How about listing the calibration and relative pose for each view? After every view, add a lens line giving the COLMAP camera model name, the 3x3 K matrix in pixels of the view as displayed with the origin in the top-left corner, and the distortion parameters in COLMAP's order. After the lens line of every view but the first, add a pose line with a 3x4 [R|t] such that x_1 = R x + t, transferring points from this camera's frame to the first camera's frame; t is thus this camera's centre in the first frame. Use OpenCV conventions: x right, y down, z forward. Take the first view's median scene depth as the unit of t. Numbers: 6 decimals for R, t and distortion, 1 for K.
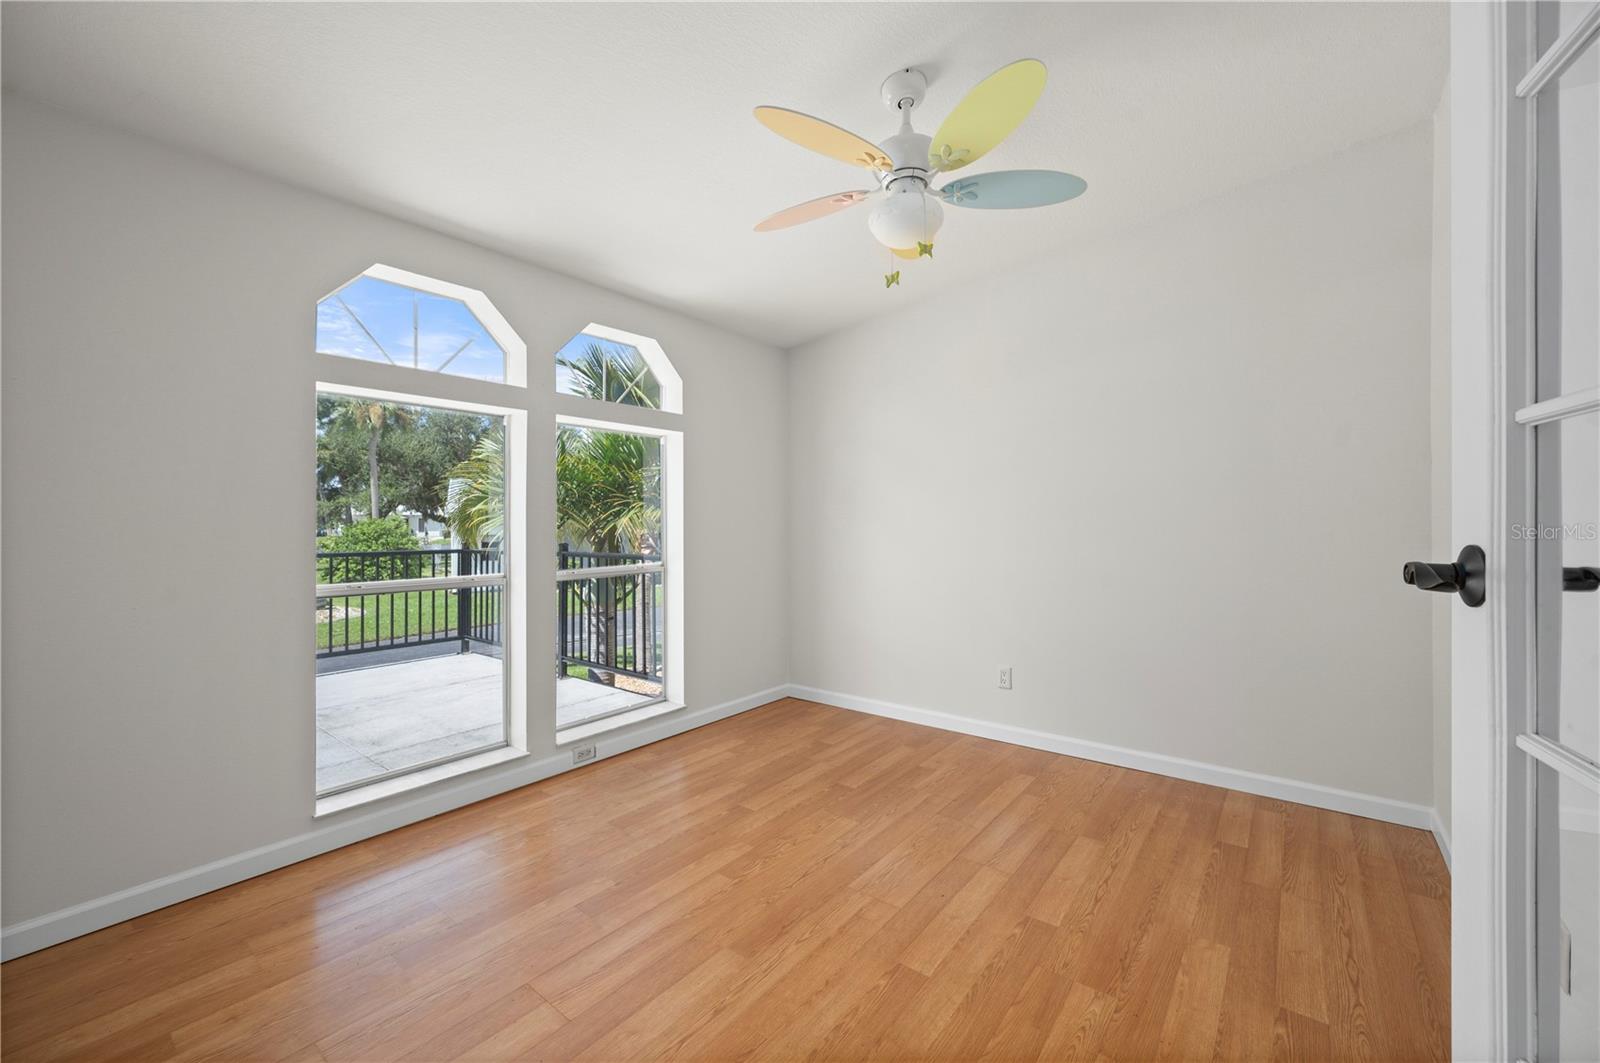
lens RADIAL K [[640.7, 0, 804.5], [0, 640.7, 534.4], [0, 0, 1]] dist [0.000888, 0.000330]
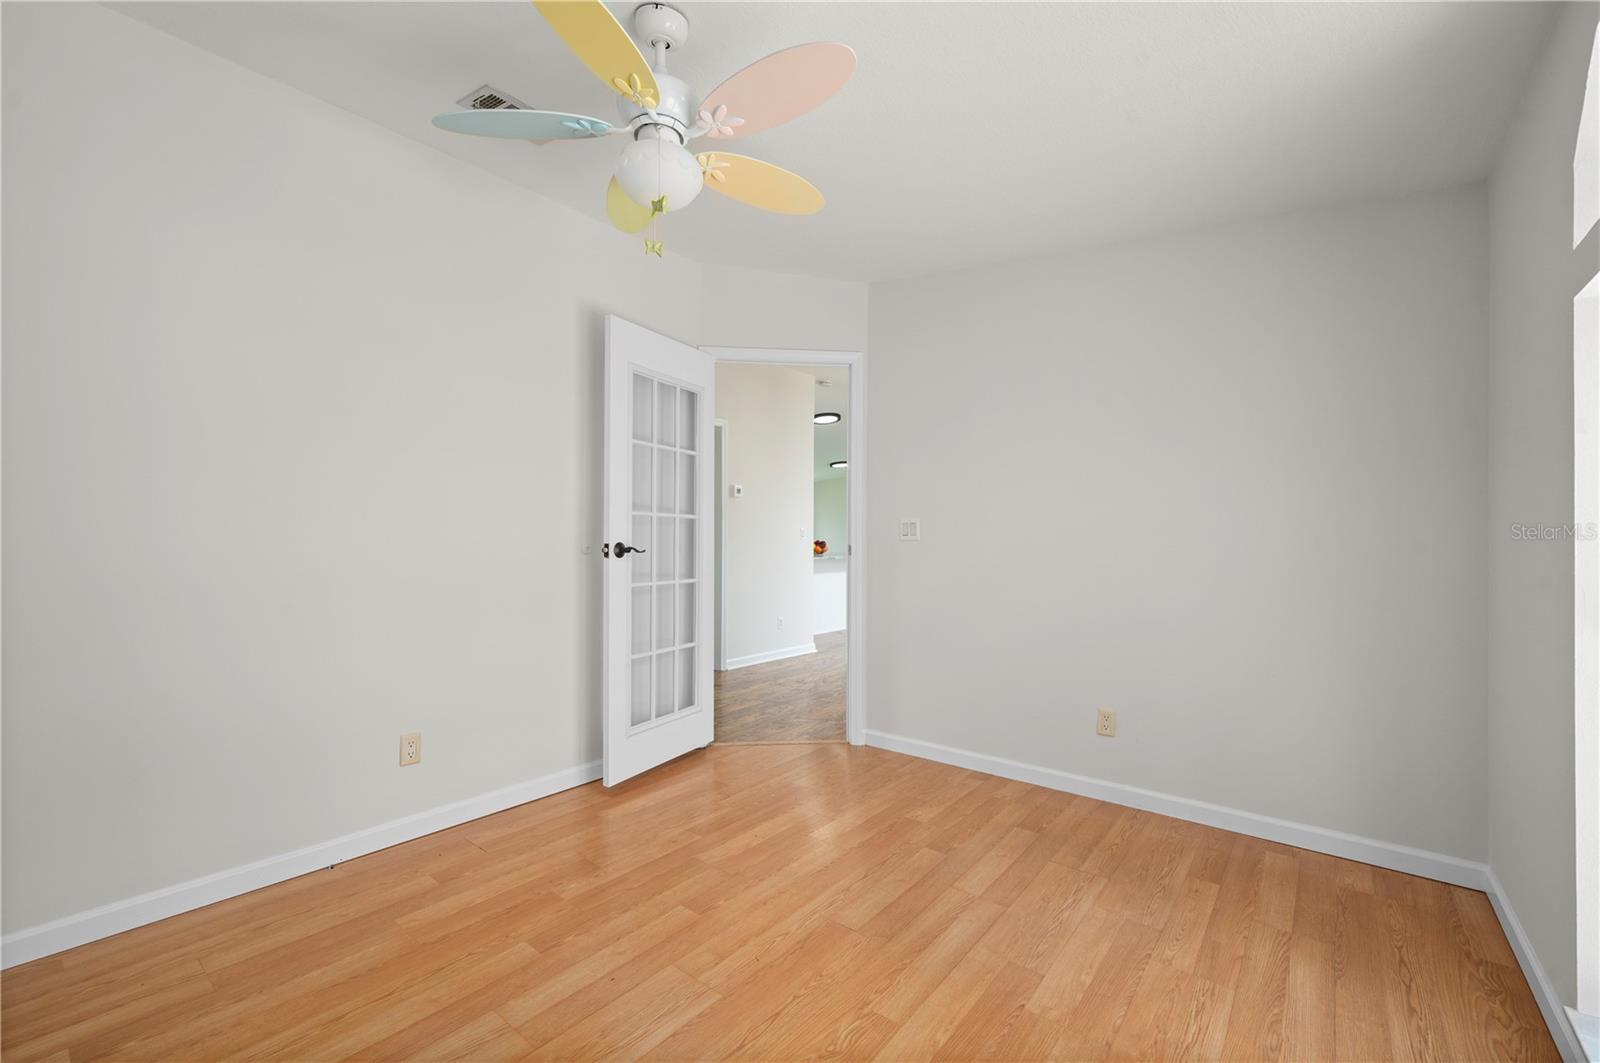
lens RADIAL K [[663.5, 0, 798.9], [0, 663.5, 532.1], [0, 0, 1]] dist [-0.001232, -0.000297]
pose [[-0.999943, -0.002081, 0.010490, -0.036843], [-0.002020, 0.999981, 0.005804, -0.025392], [-0.010502, 0.005782, -0.999928, 1.976102]]
